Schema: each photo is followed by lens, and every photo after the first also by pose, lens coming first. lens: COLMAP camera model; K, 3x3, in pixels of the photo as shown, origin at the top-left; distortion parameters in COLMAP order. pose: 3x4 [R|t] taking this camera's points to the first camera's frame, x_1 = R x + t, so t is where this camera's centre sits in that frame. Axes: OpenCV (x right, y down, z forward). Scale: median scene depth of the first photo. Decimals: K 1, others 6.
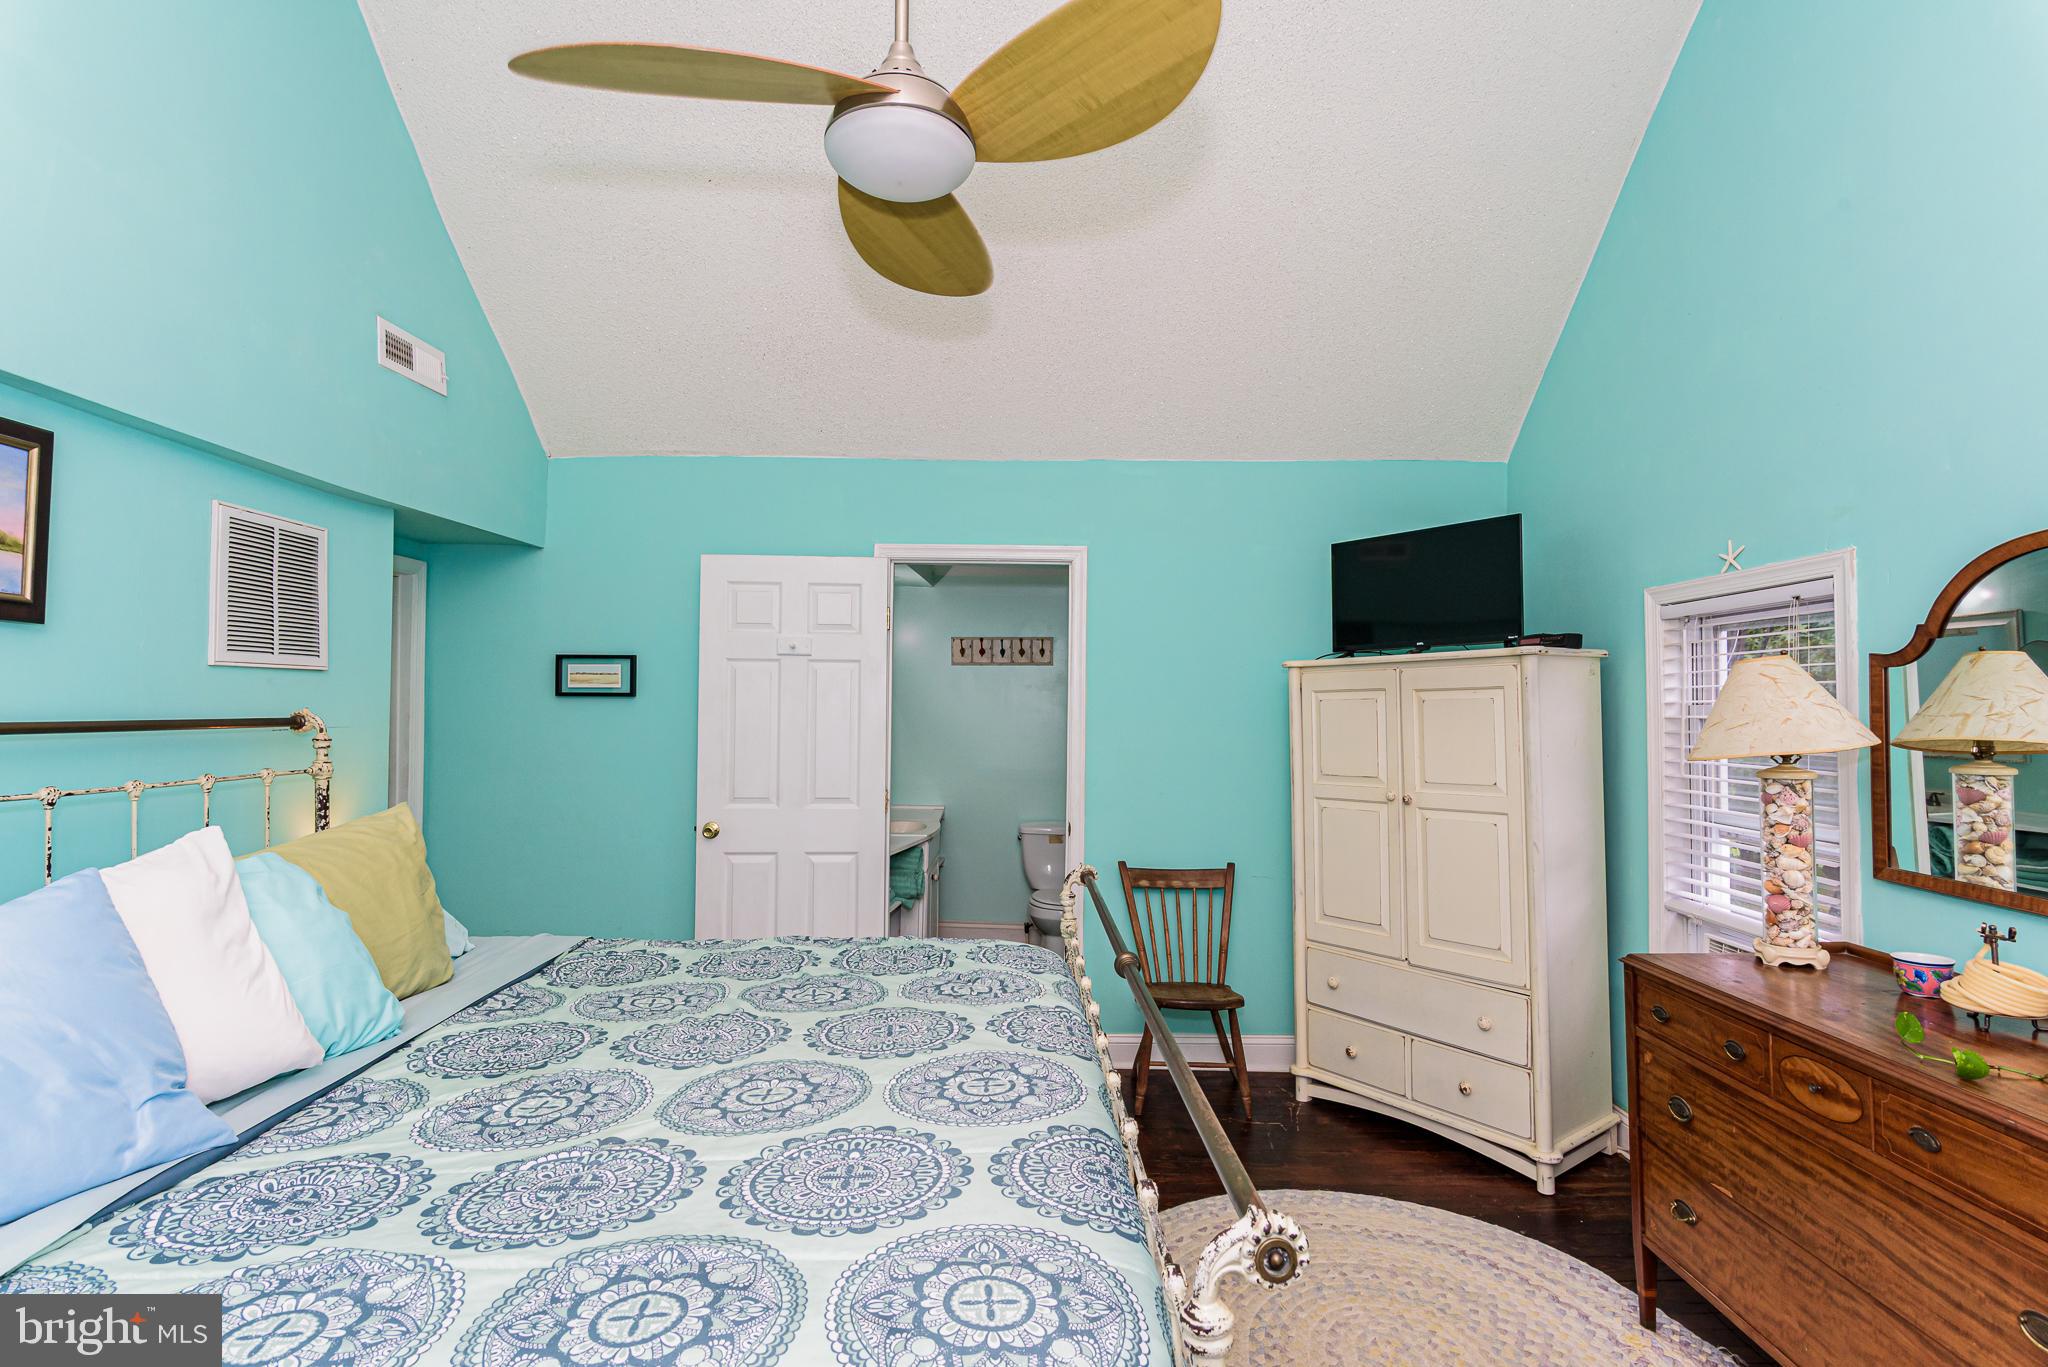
lens RADIAL K [[997.7, 0, 1021.0], [0, 997.7, 701.4], [0, 0, 1]] dist [0.000232, 0.000144]
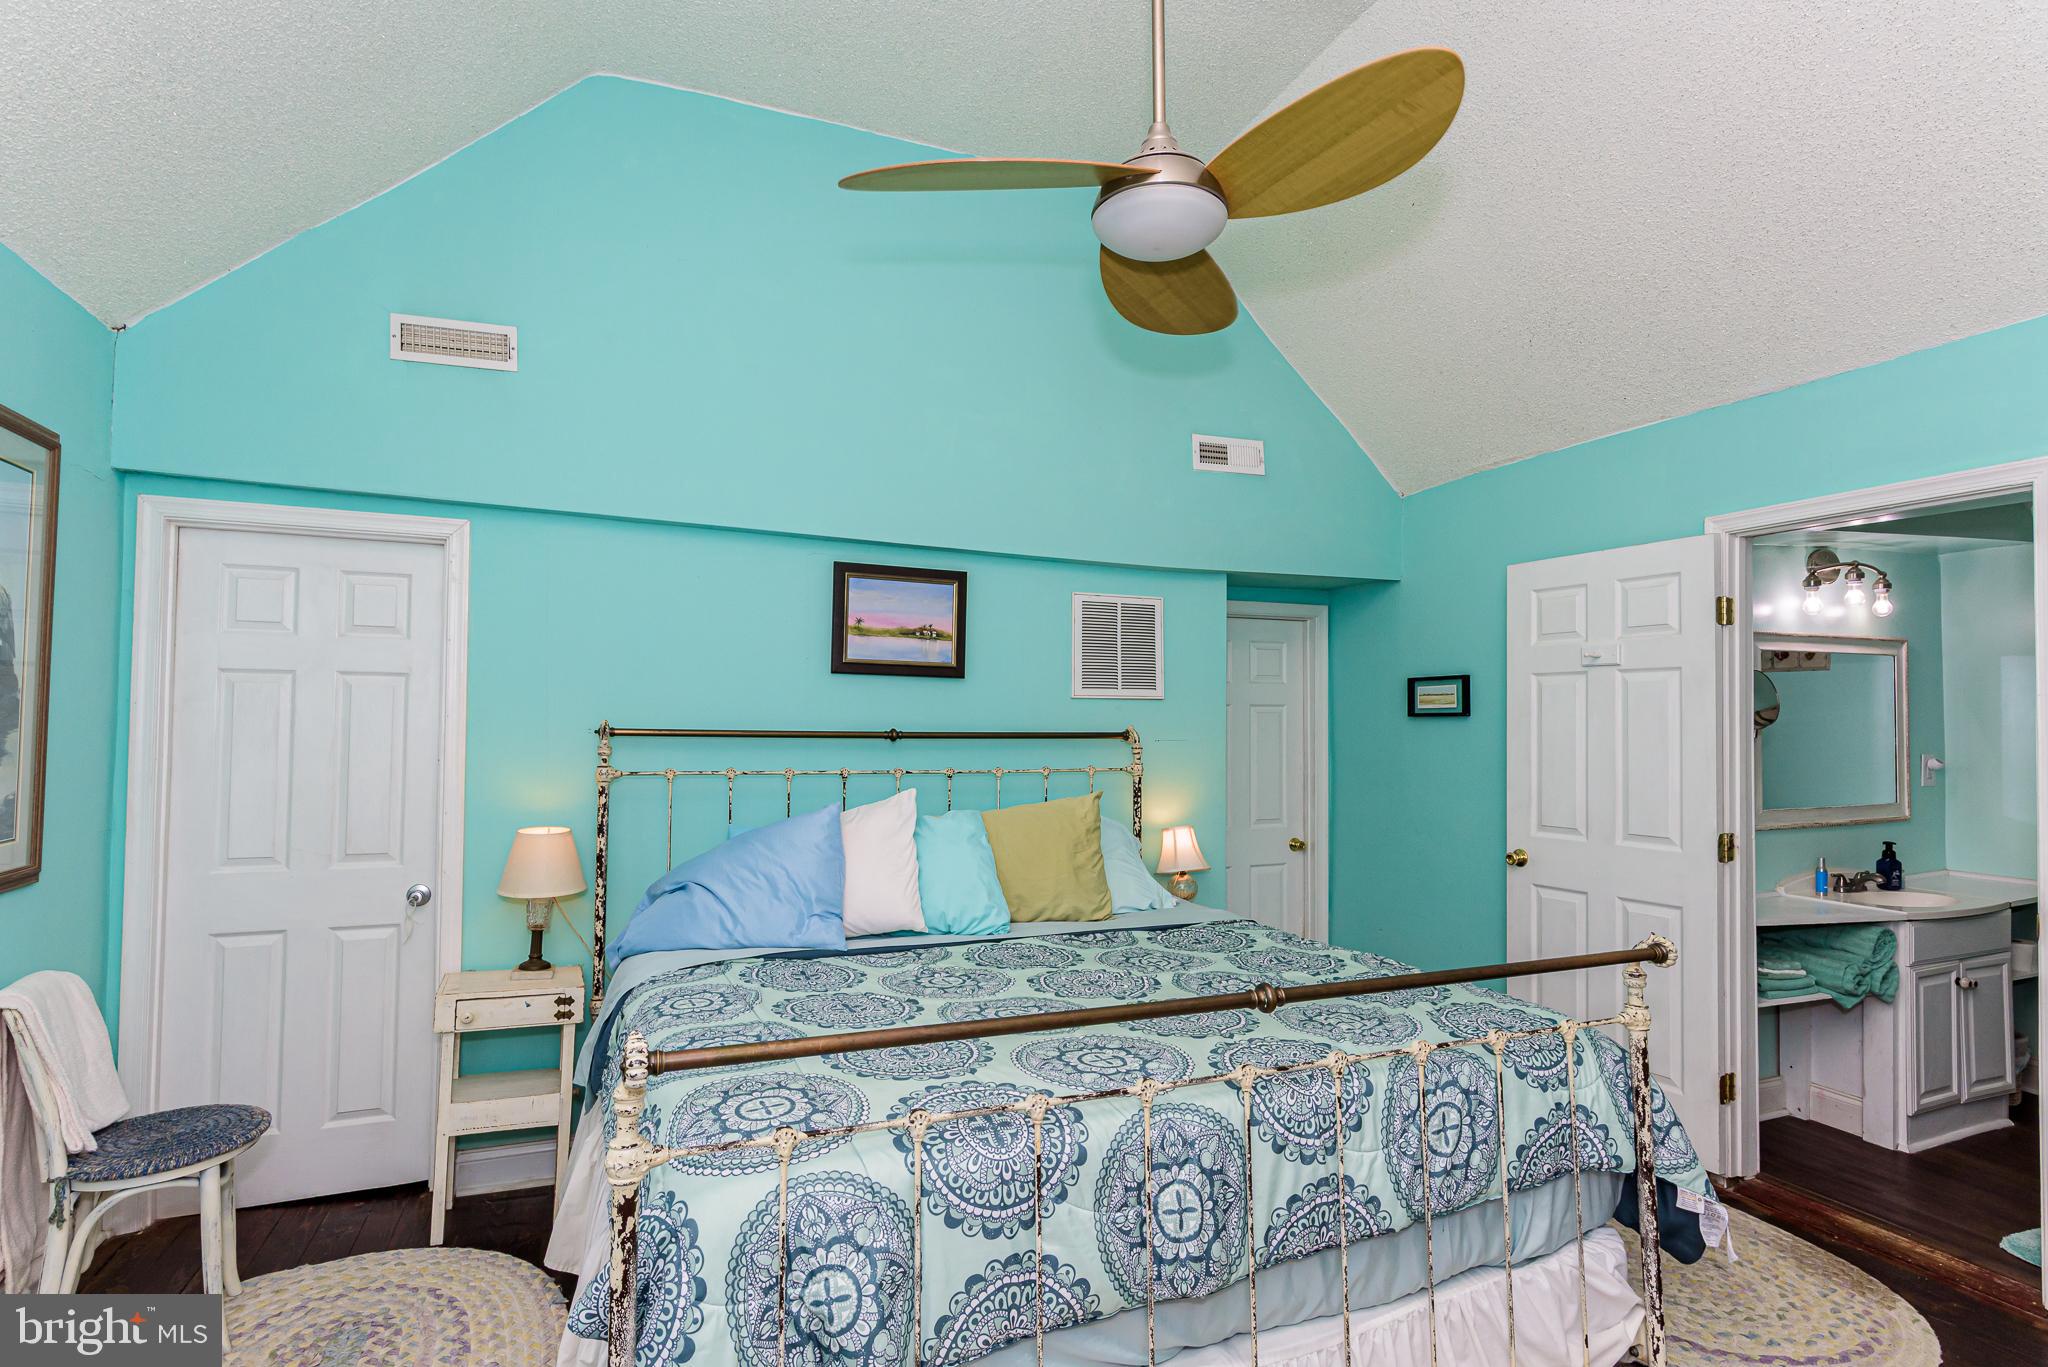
lens RADIAL K [[1028.6, 0, 1023.9], [0, 1028.6, 707.6], [0, 0, 1]] dist [0.001668, -0.001753]
pose [[0.387836, -0.020484, -0.921501, 0.706027], [0.001115, 0.999763, -0.021754, 0.015071], [0.921728, 0.007409, 0.387767, 0.340626]]
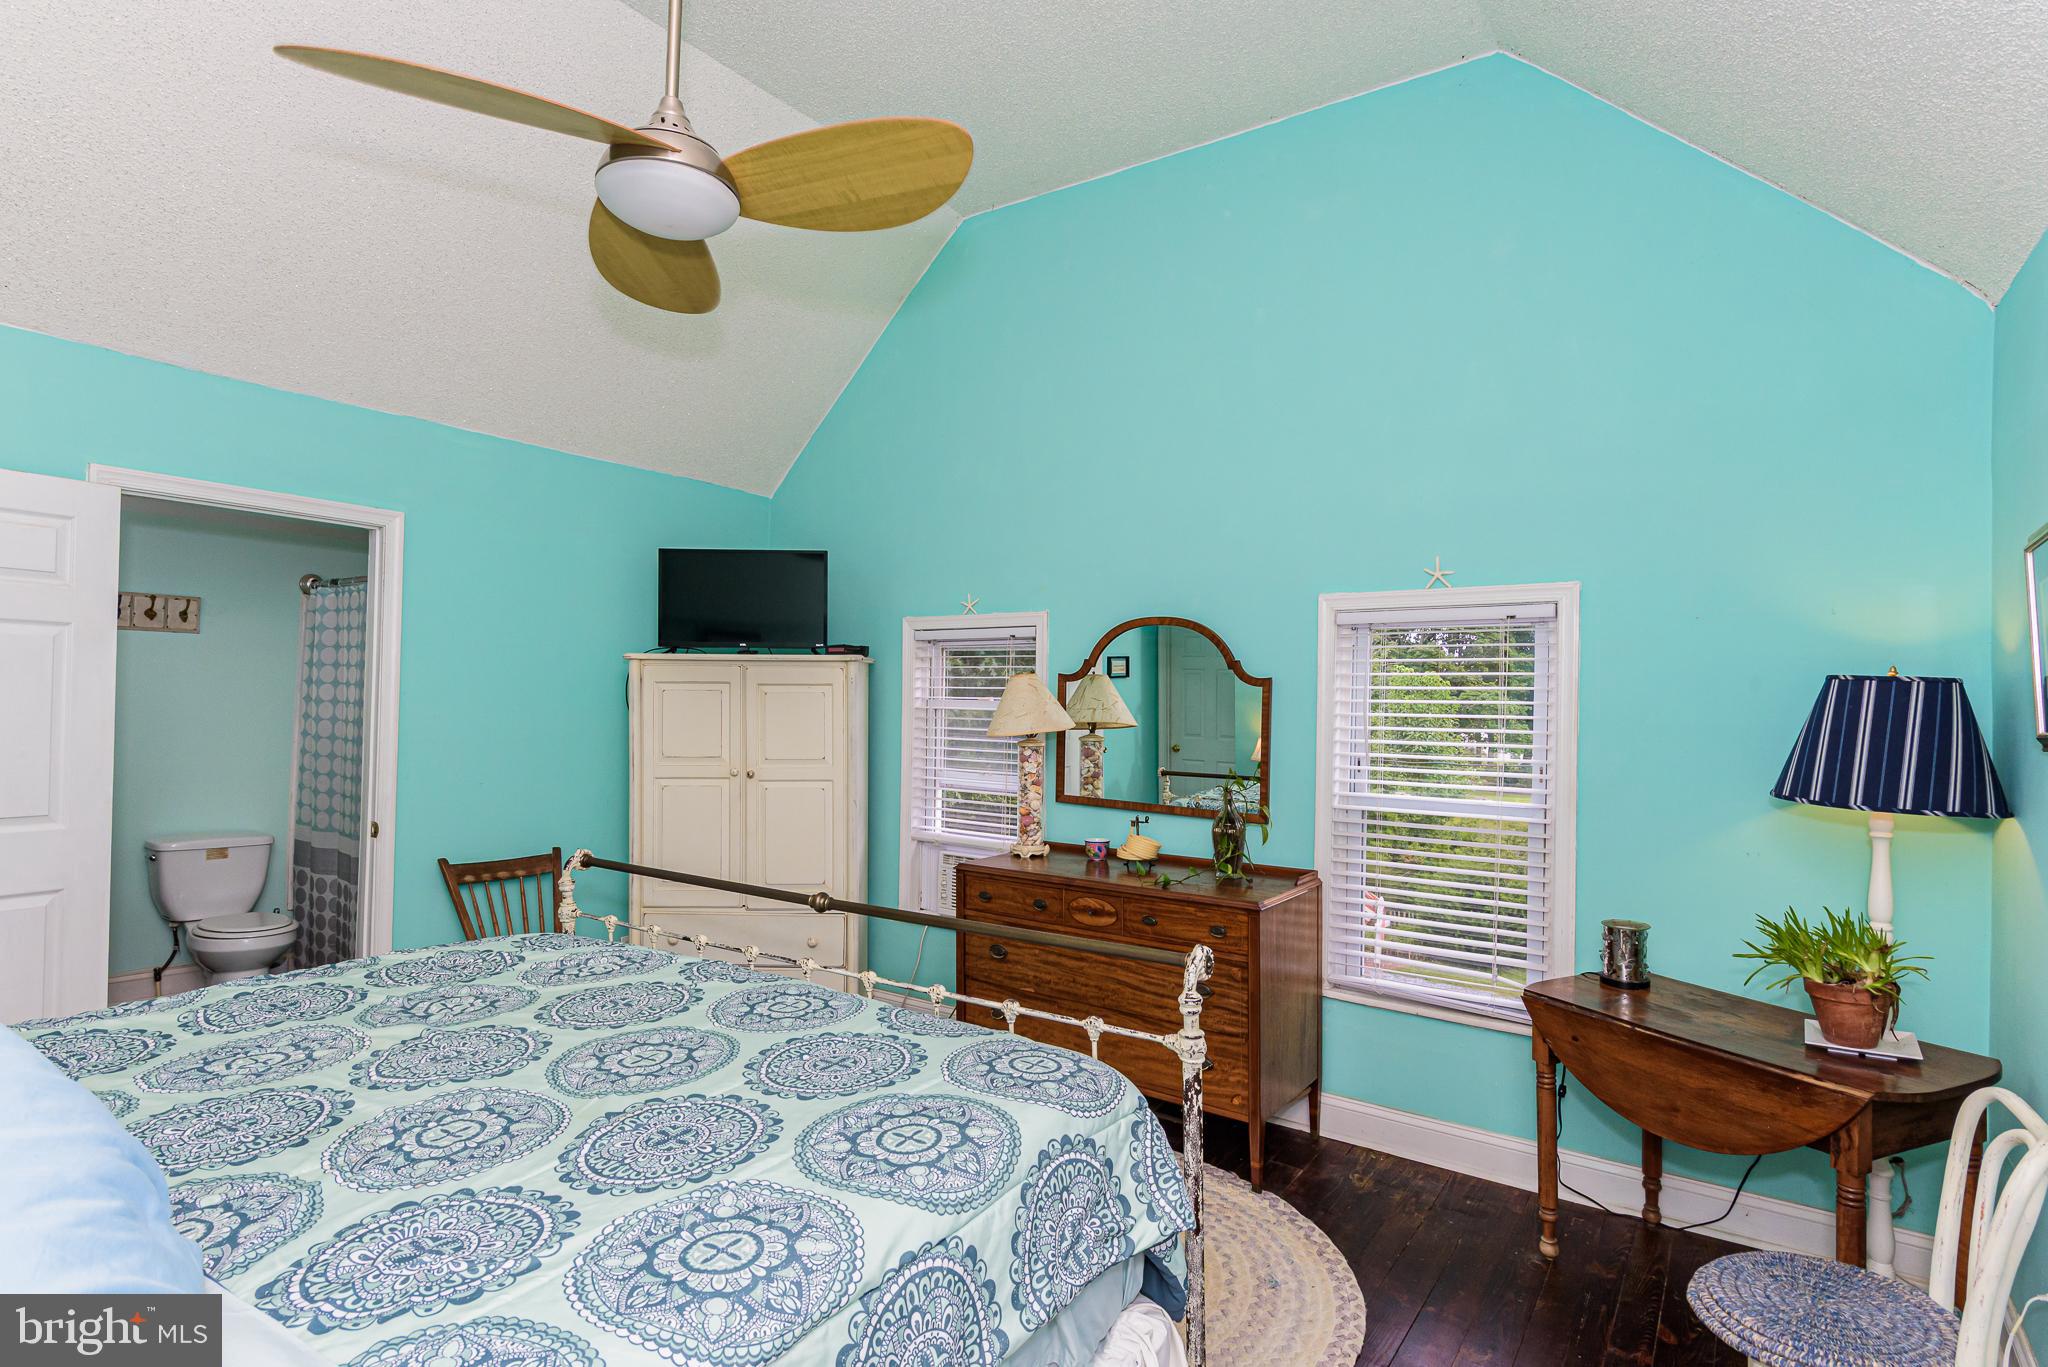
lens RADIAL K [[1028.6, 0, 1023.9], [0, 1028.6, 707.6], [0, 0, 1]] dist [0.001668, -0.001753]
pose [[0.575896, 0.001565, 0.817522, -0.665809], [-0.023628, 0.999612, 0.014730, -0.013300], [-0.817182, -0.027800, 0.575709, 0.011938]]
